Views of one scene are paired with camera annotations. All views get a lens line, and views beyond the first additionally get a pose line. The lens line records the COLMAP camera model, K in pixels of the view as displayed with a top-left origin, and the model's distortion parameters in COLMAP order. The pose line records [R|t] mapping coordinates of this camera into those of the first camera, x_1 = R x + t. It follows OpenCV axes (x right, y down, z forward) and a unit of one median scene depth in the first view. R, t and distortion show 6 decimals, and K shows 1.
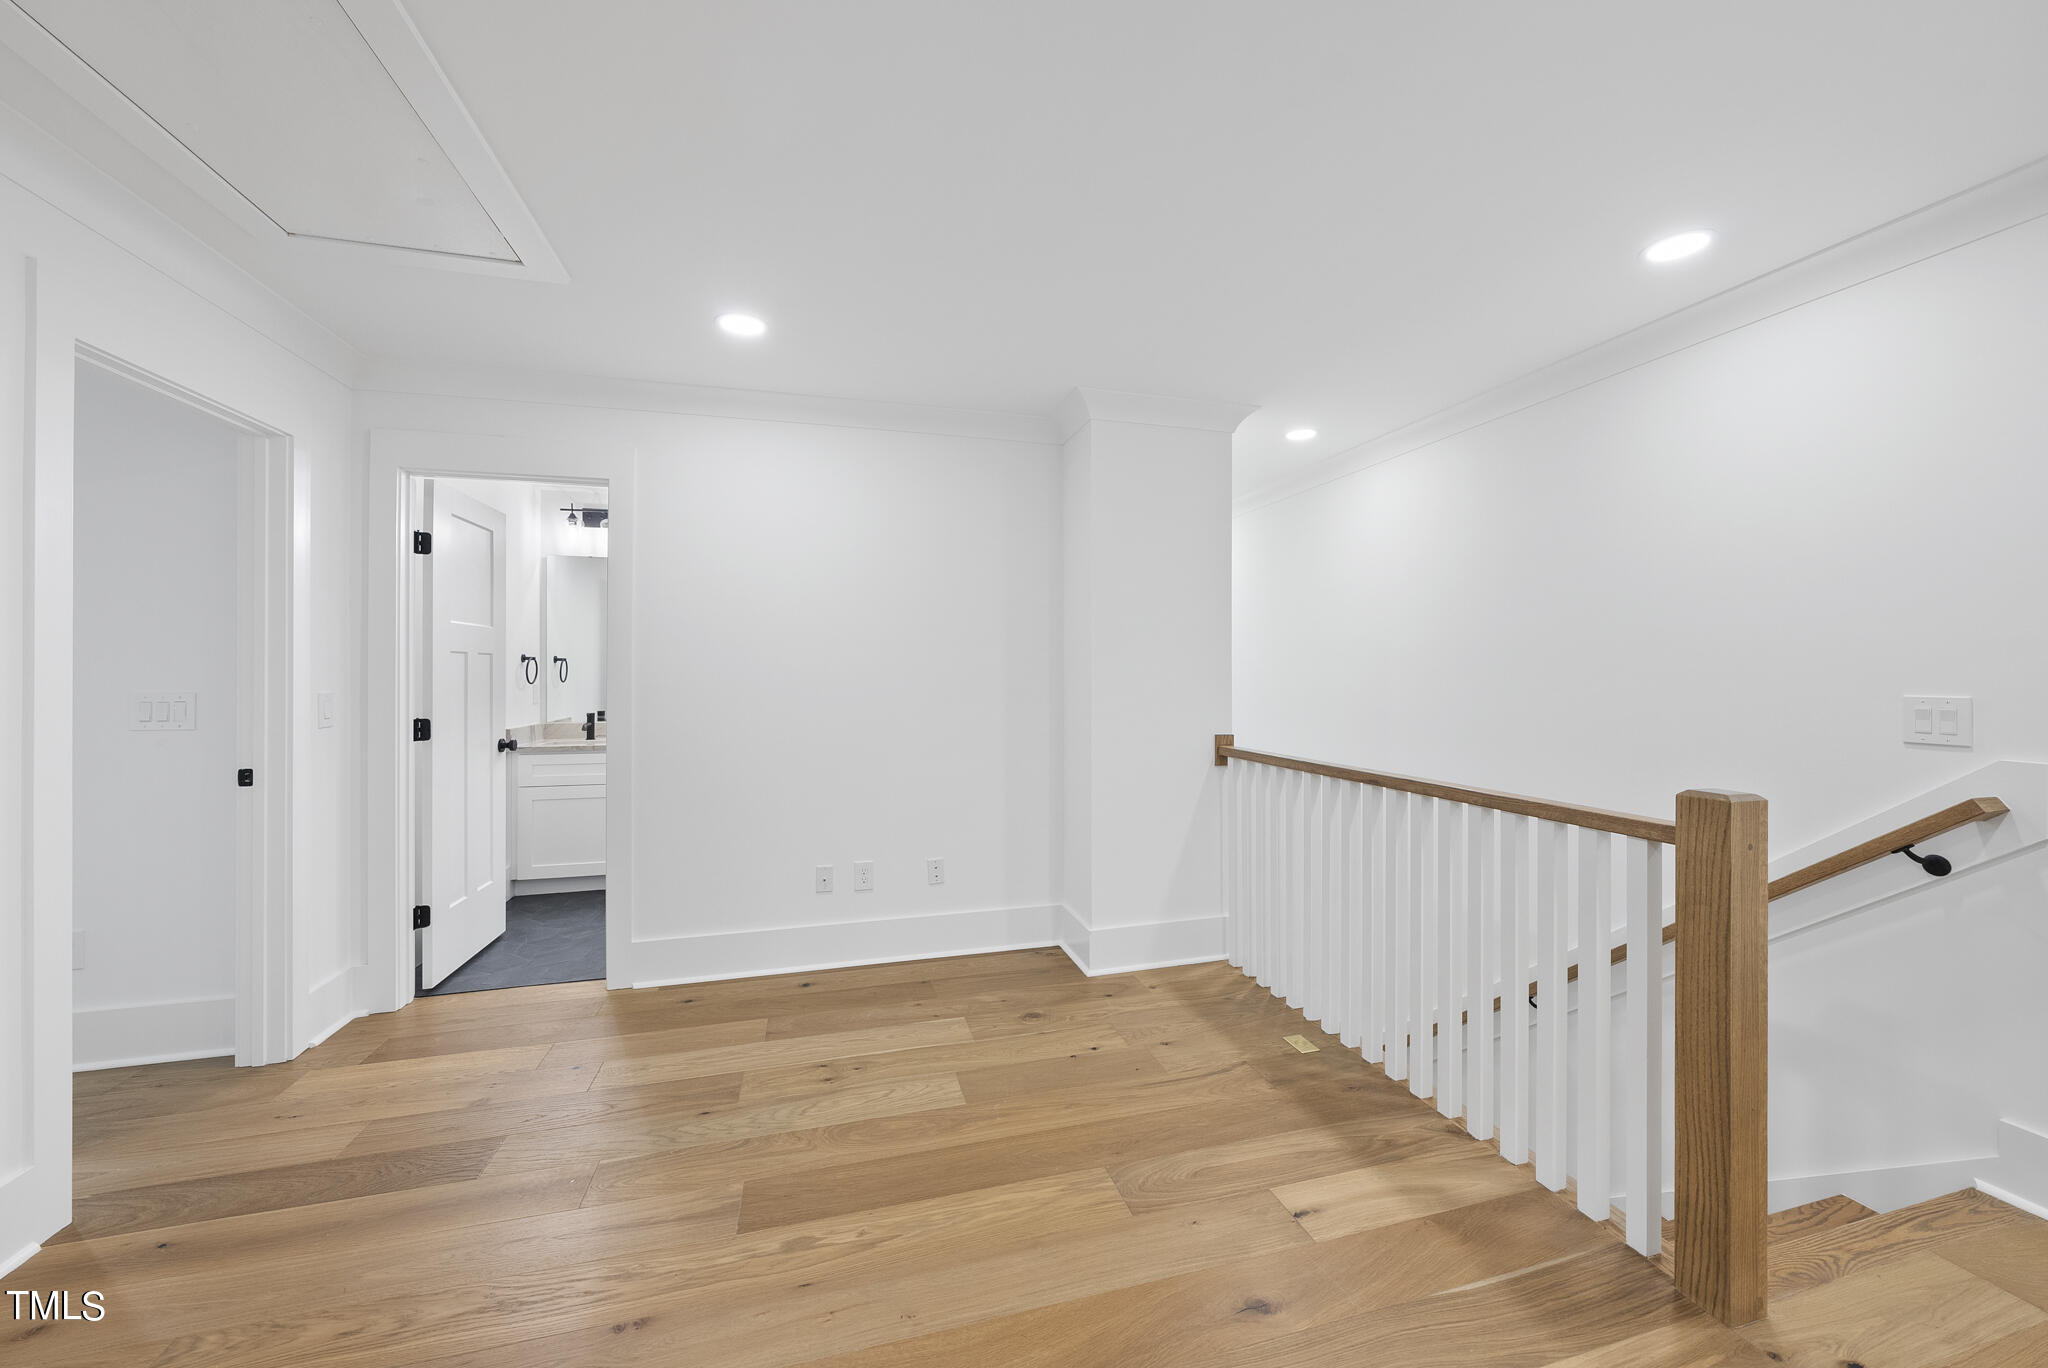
lens RADIAL K [[745.5, 0, 1025.8], [0, 745.5, 674.8], [0, 0, 1]] dist [-0.002821, -0.000219]
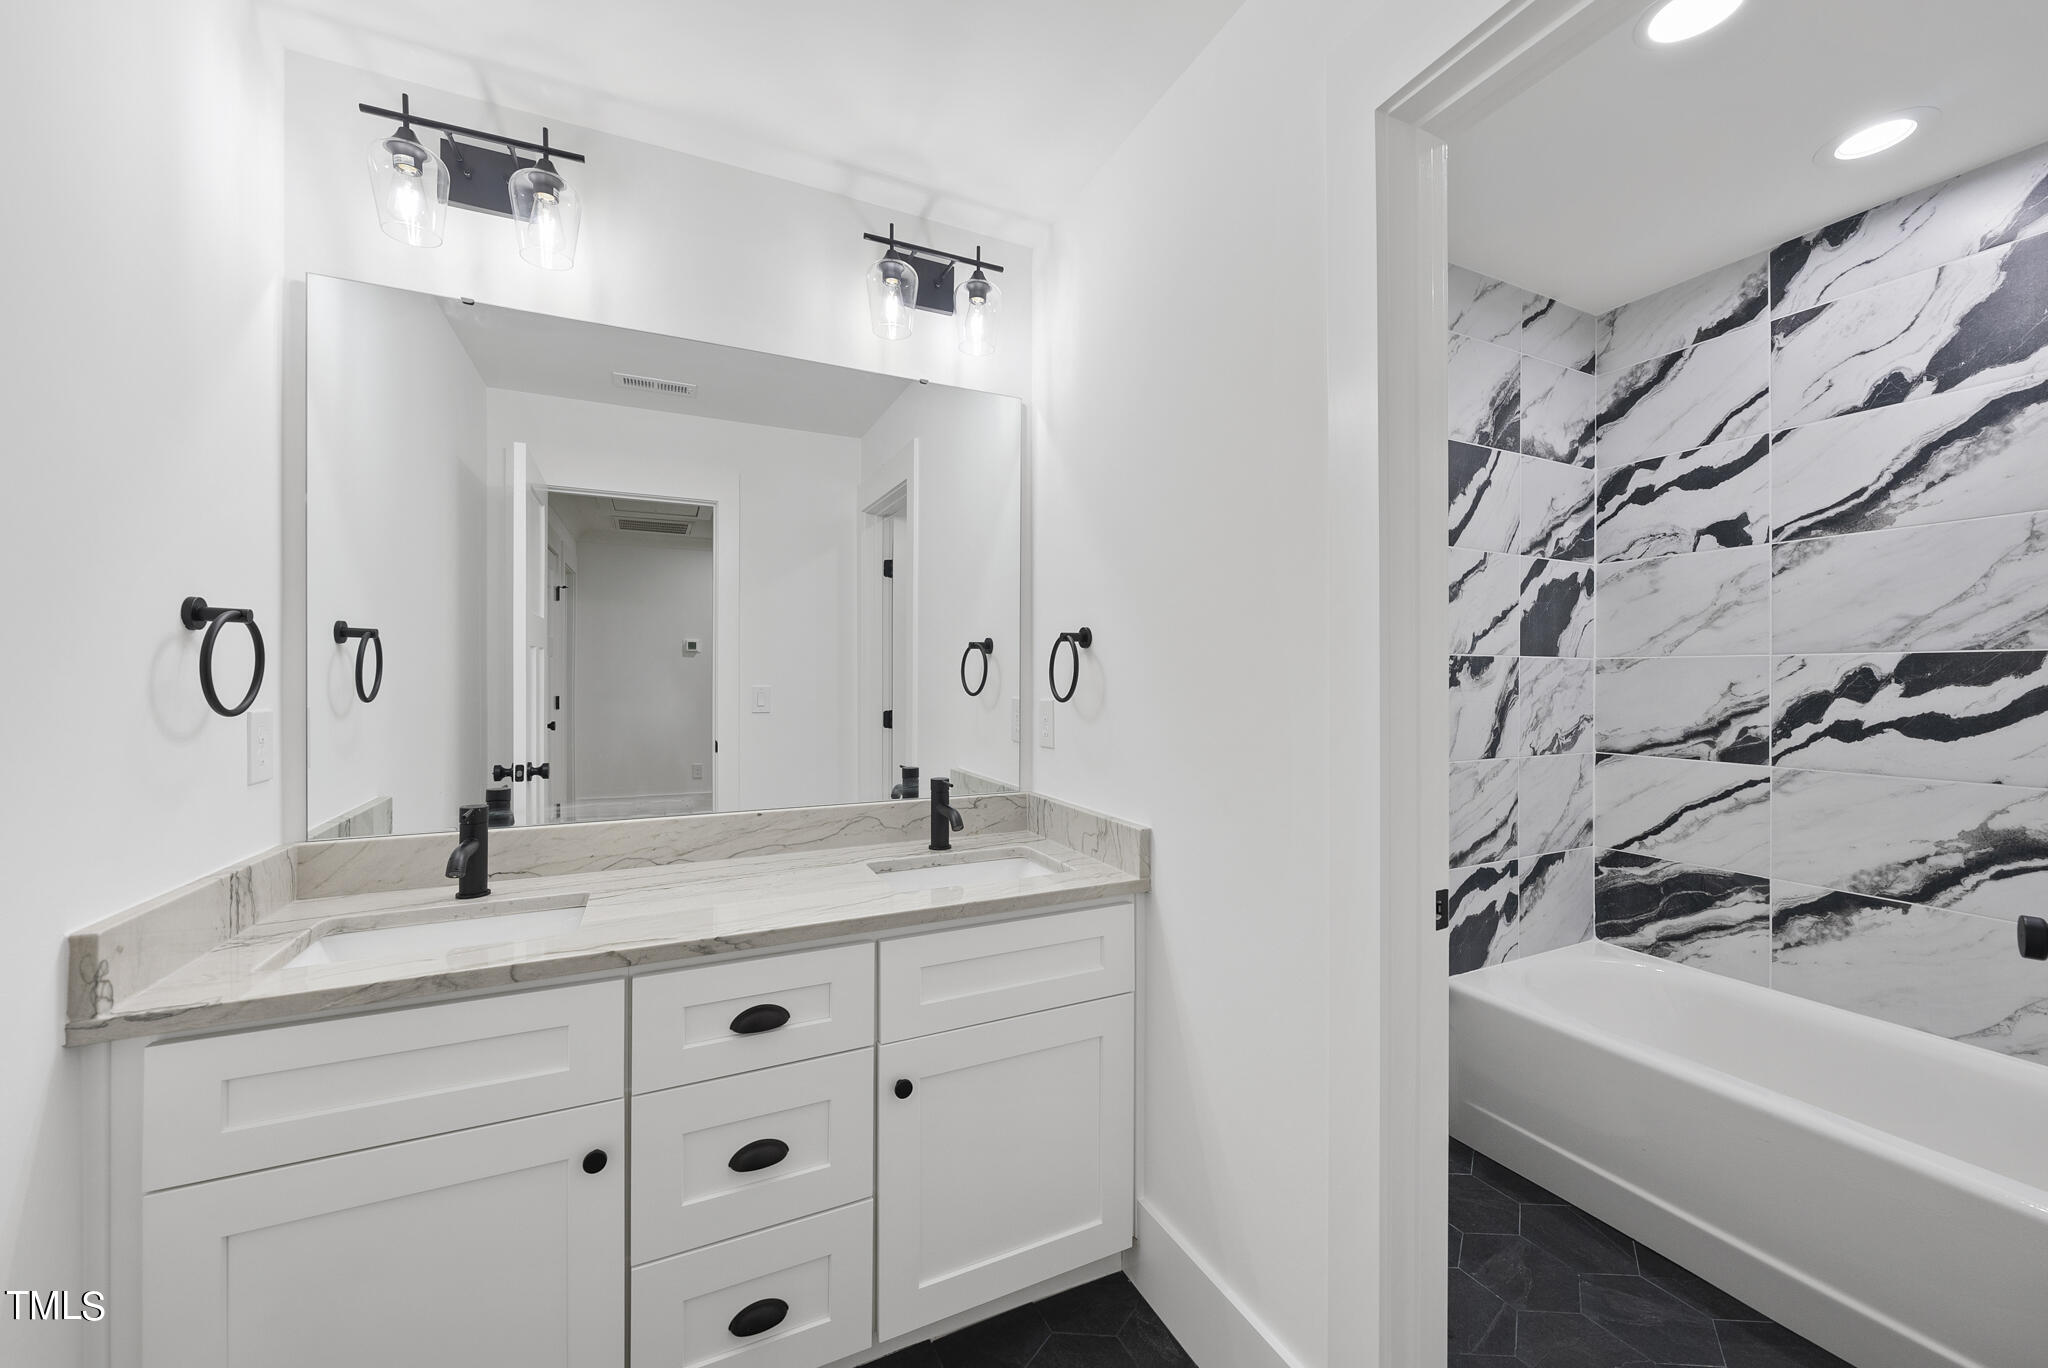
lens RADIAL K [[745.5, 0, 1020.6], [0, 745.5, 687.9], [0, 0, 1]] dist [-0.002821, -0.000219]
pose [[0.984920, -0.001462, 0.173003, -0.419512], [0.001942, 0.999995, -0.002602, 0.004465], [-0.172999, 0.002899, 0.984918, 0.667411]]
